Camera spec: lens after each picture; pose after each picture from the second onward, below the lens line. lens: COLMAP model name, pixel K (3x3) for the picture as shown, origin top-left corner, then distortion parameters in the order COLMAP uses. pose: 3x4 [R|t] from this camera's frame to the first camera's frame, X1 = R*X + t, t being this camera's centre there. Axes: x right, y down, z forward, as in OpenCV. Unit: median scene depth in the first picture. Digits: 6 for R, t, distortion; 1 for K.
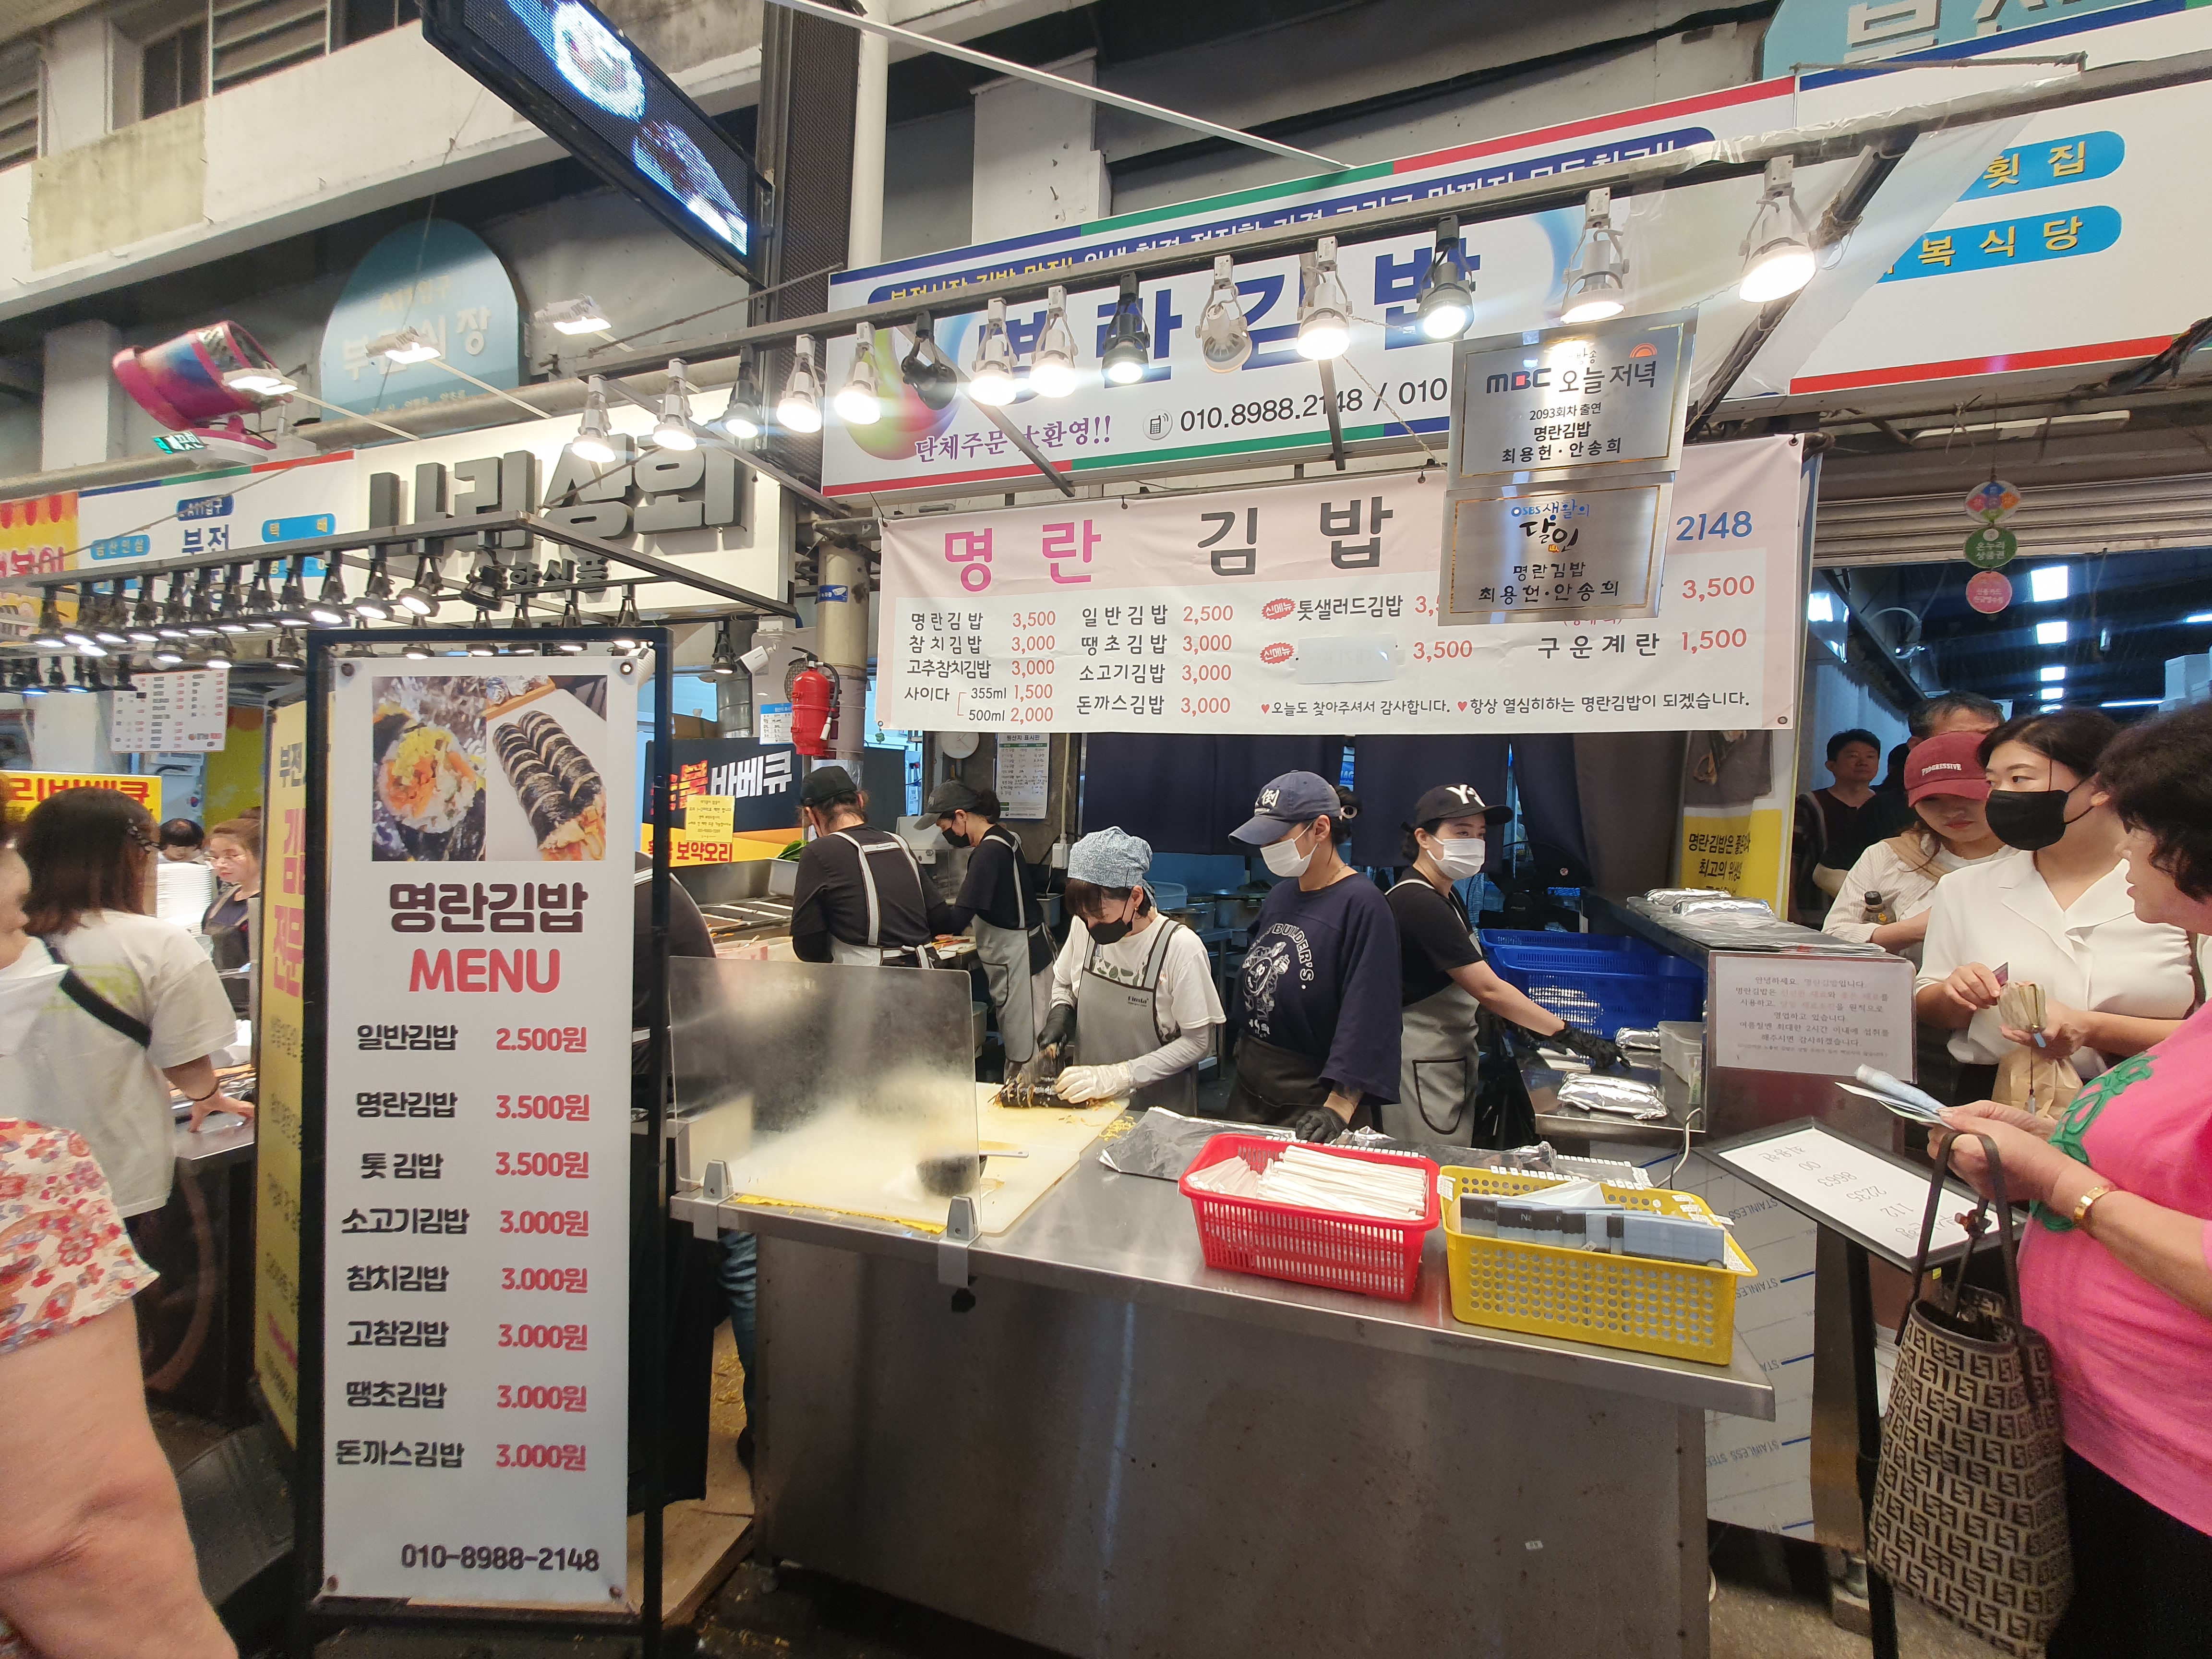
lens RADIAL K [[872.9, 0, 1103.2], [0, 872.9, 828.5], [0, 0, 1]] dist [0.004276, 0.000368]
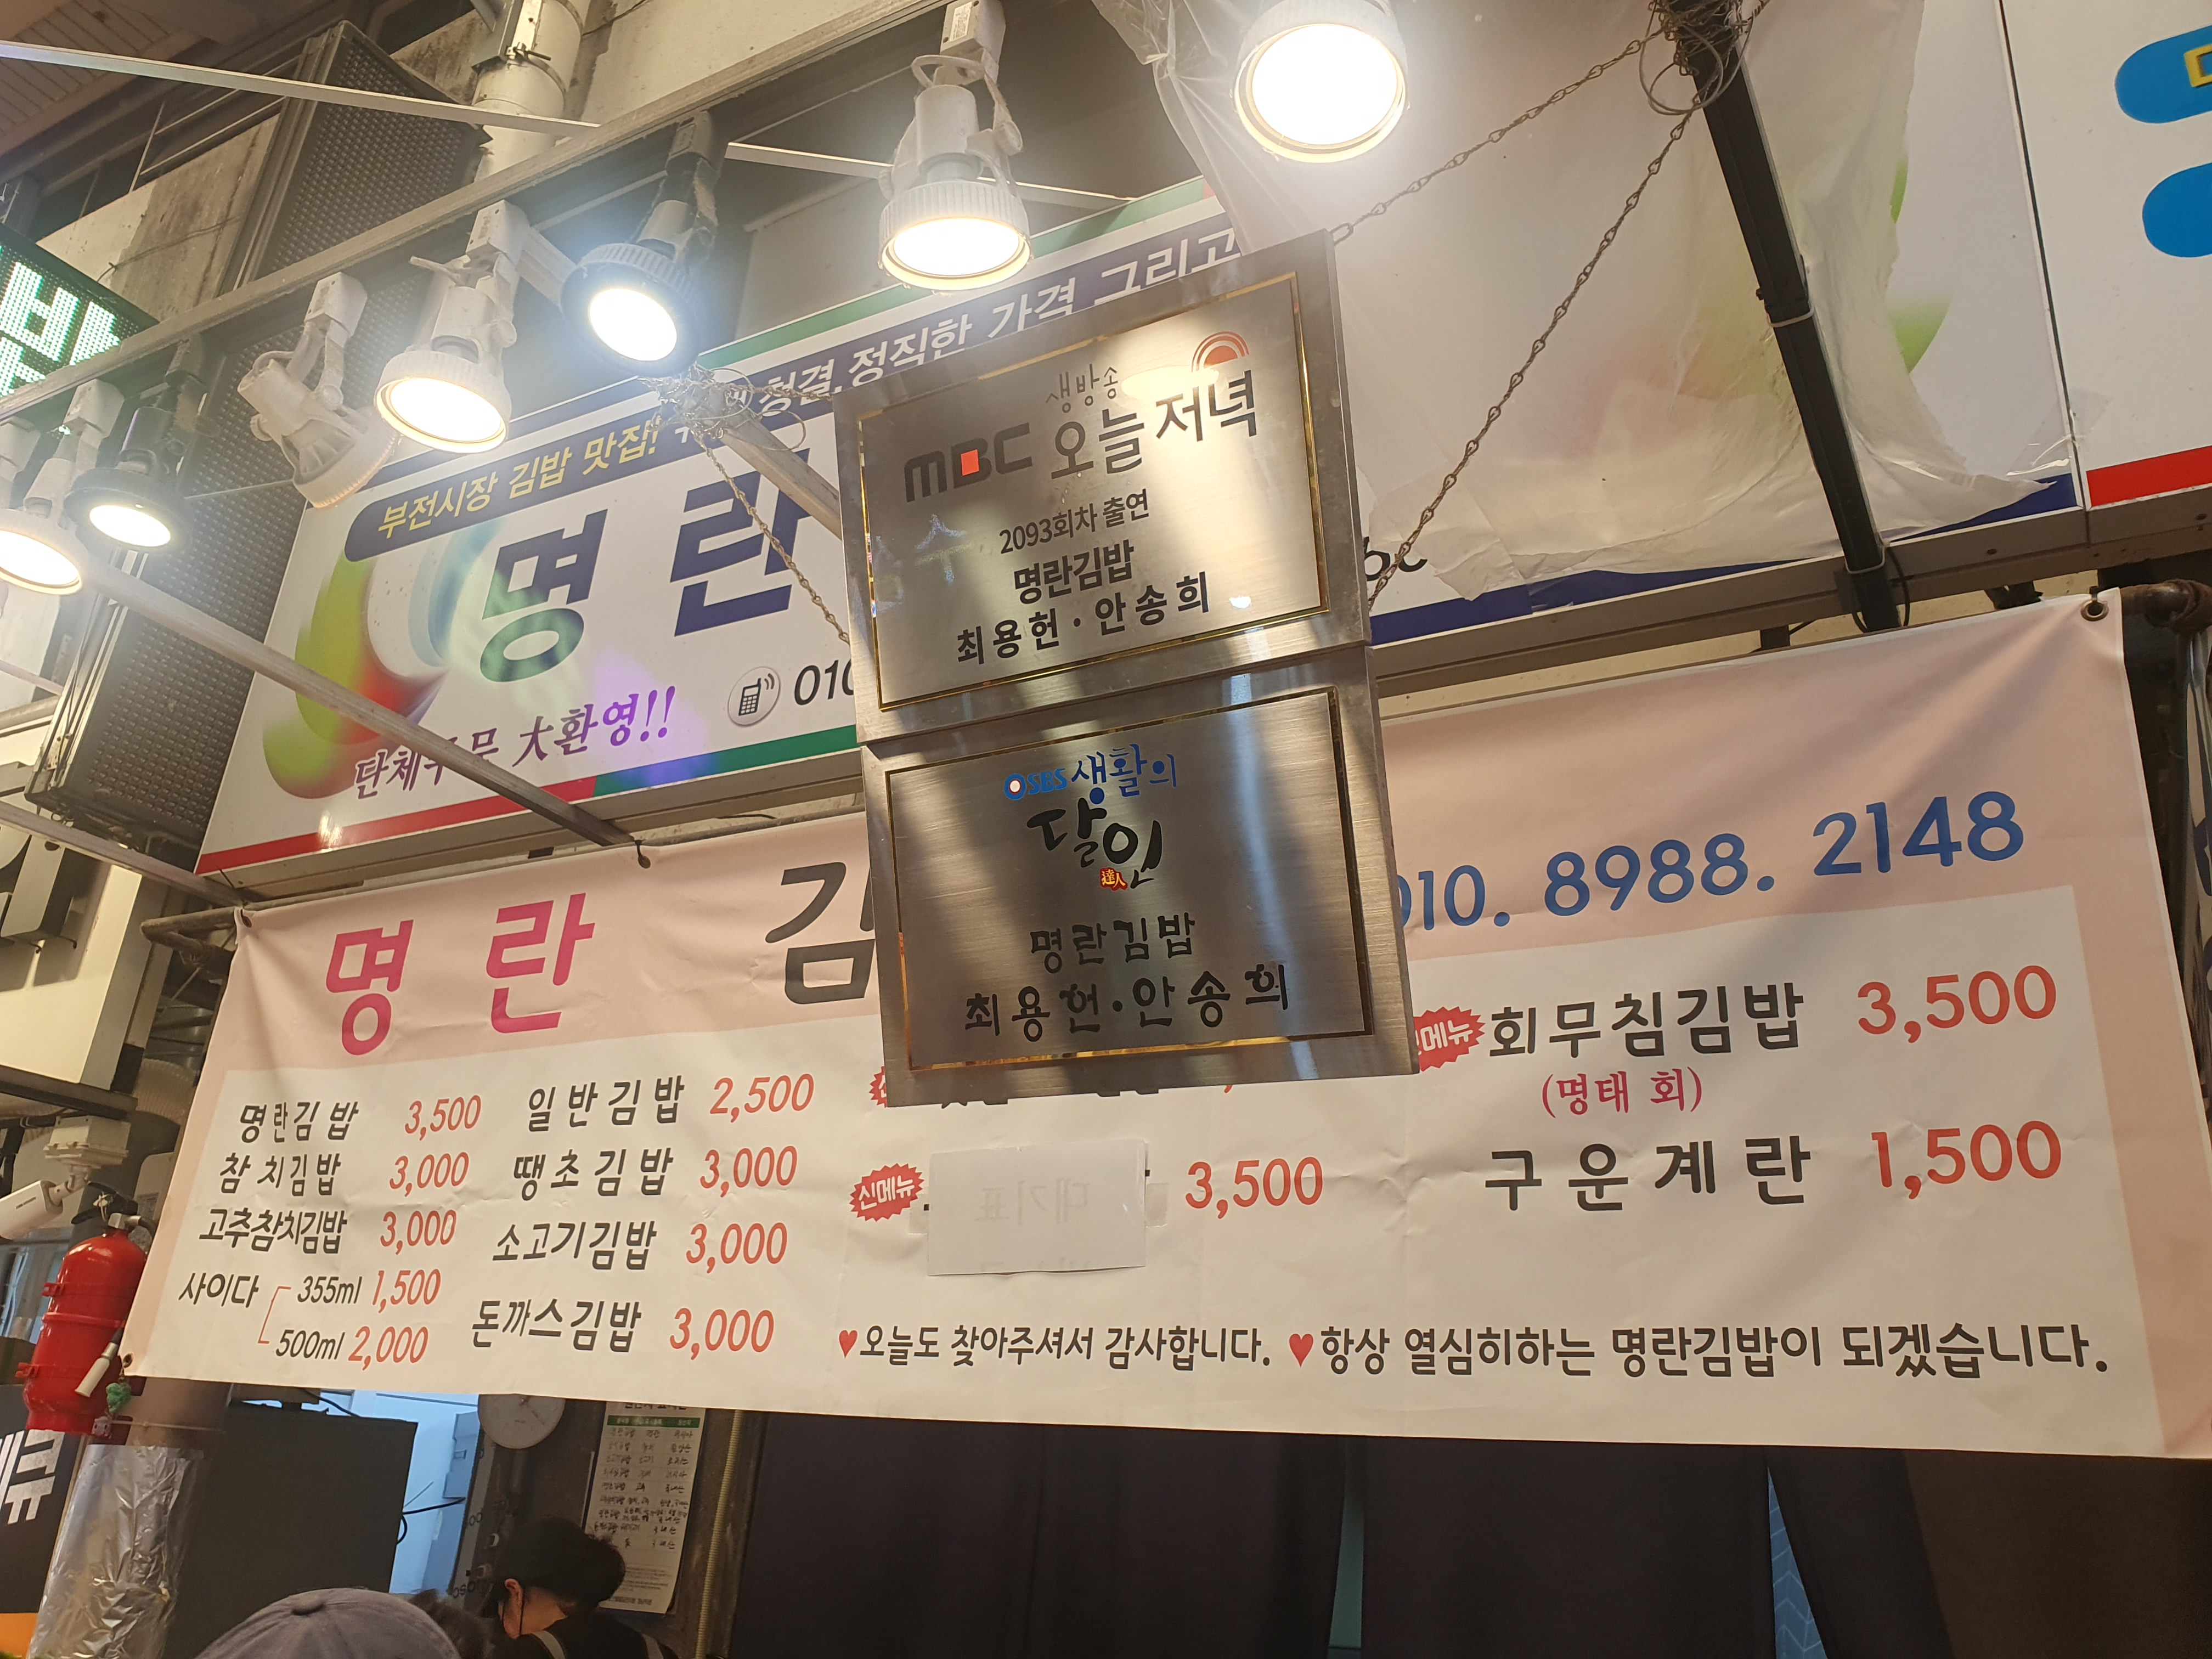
lens RADIAL K [[1736.3, 0, 1109.1], [0, 1736.3, 821.0], [0, 0, 1]] dist [0.015241, 0.000911]
pose [[0.977078, -0.040511, -0.208990, 0.437717], [-0.048140, 0.914247, -0.402288, -0.044558], [0.207366, 0.403127, 0.891340, 0.254904]]
